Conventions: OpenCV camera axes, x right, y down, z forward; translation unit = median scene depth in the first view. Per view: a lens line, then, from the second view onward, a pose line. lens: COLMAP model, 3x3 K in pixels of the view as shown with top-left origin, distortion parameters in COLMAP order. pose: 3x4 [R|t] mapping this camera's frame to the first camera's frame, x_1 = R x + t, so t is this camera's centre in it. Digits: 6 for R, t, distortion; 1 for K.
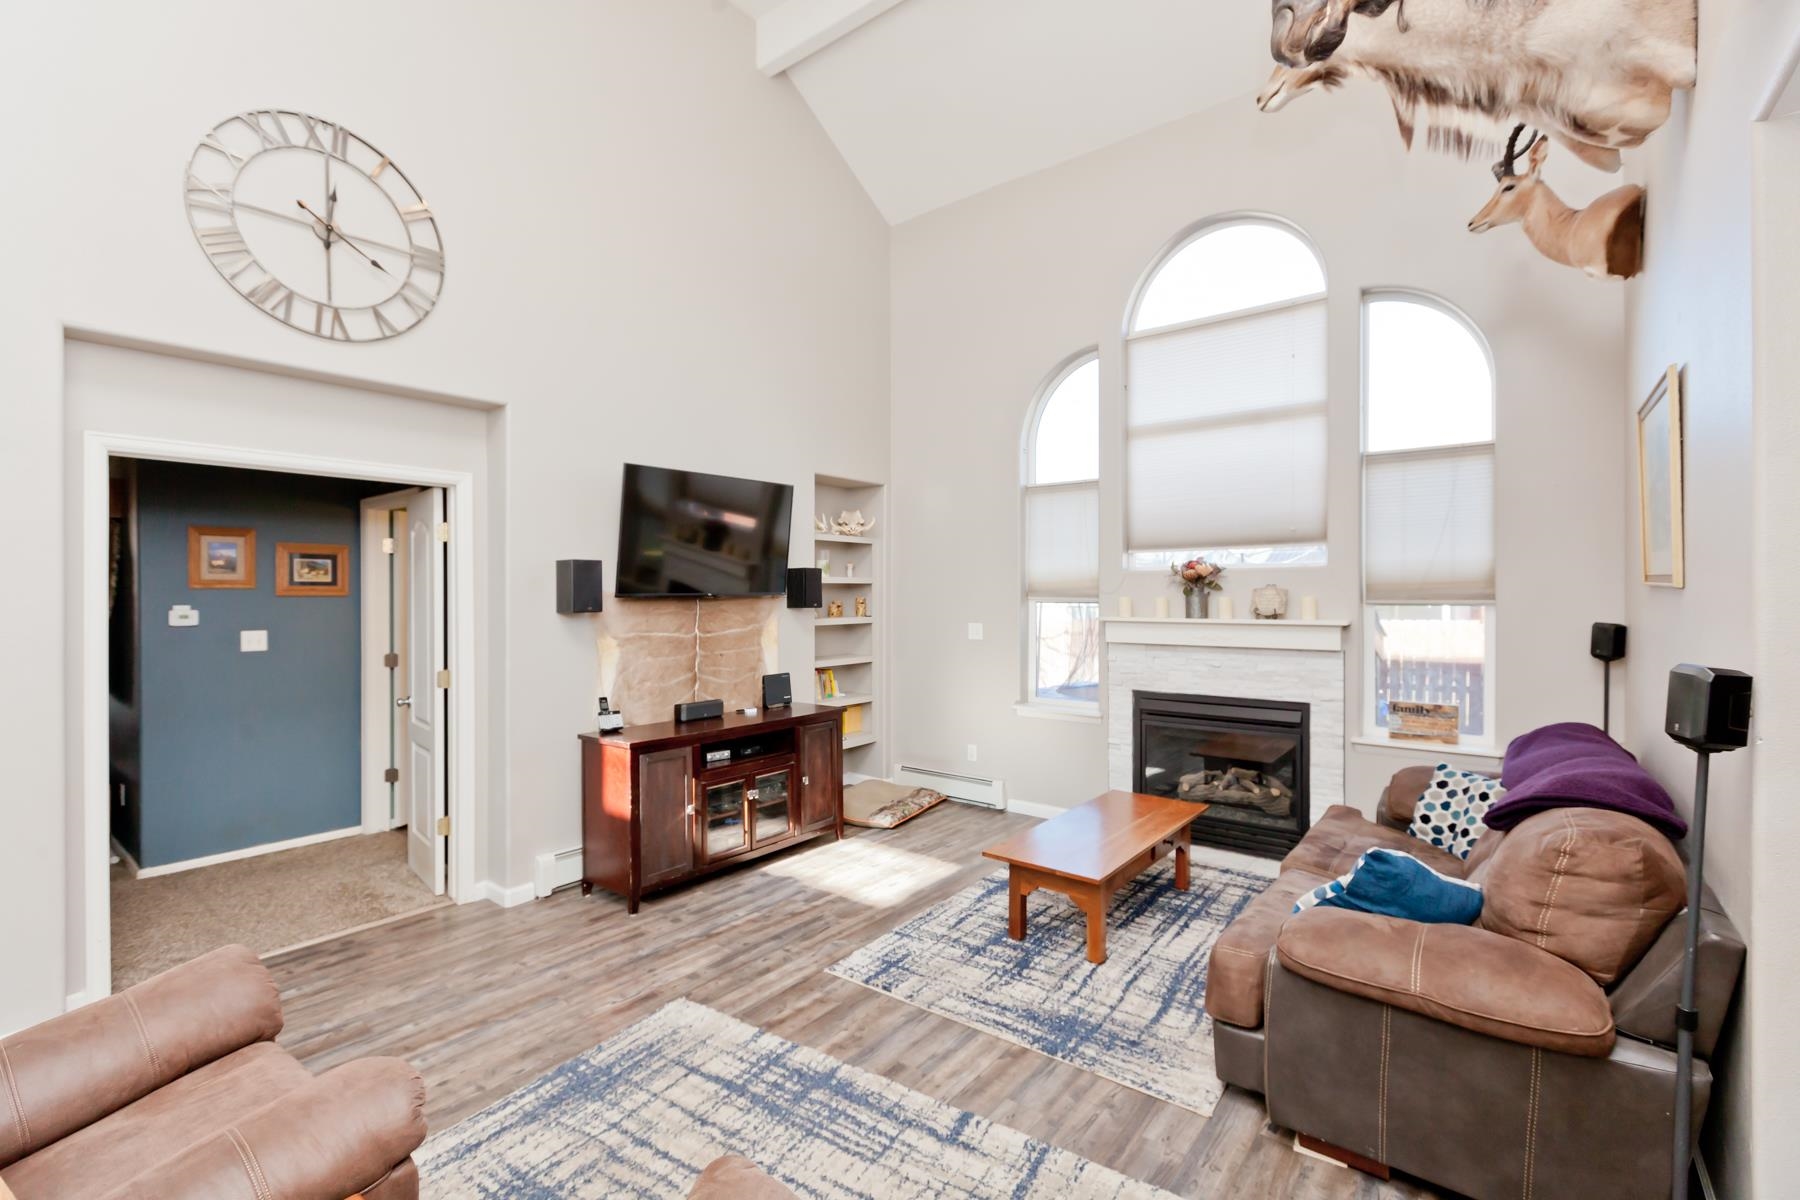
lens RADIAL K [[814.7, 0, 889.1], [0, 814.7, 596.9], [0, 0, 1]] dist [0.018071, 0.000064]
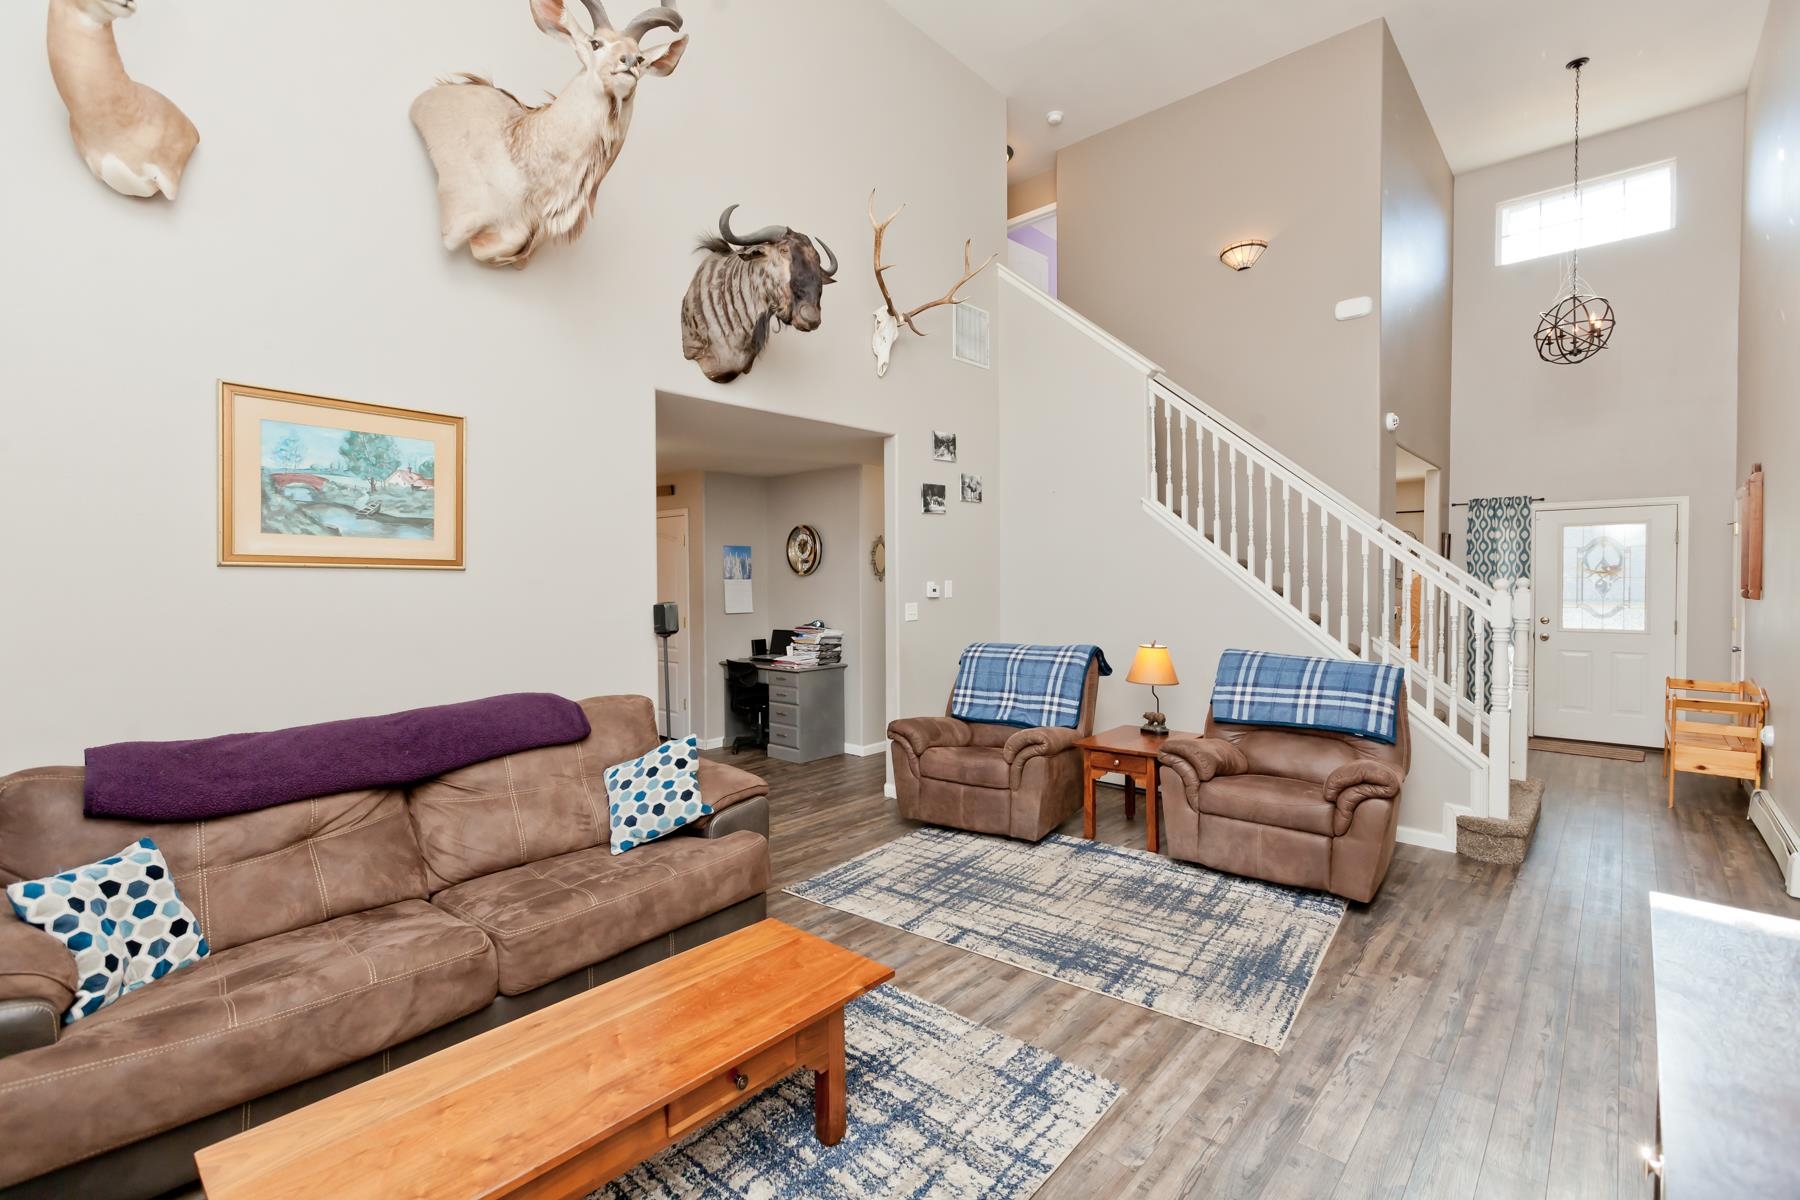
lens RADIAL K [[814.7, 0, 889.1], [0, 814.7, 596.9], [0, 0, 1]] dist [0.018071, 0.000064]
pose [[-0.997542, 0.005607, 0.069844, 0.092145], [0.007425, 0.999640, 0.025798, 0.004469], [-0.069674, 0.026253, -0.997224, 2.089174]]
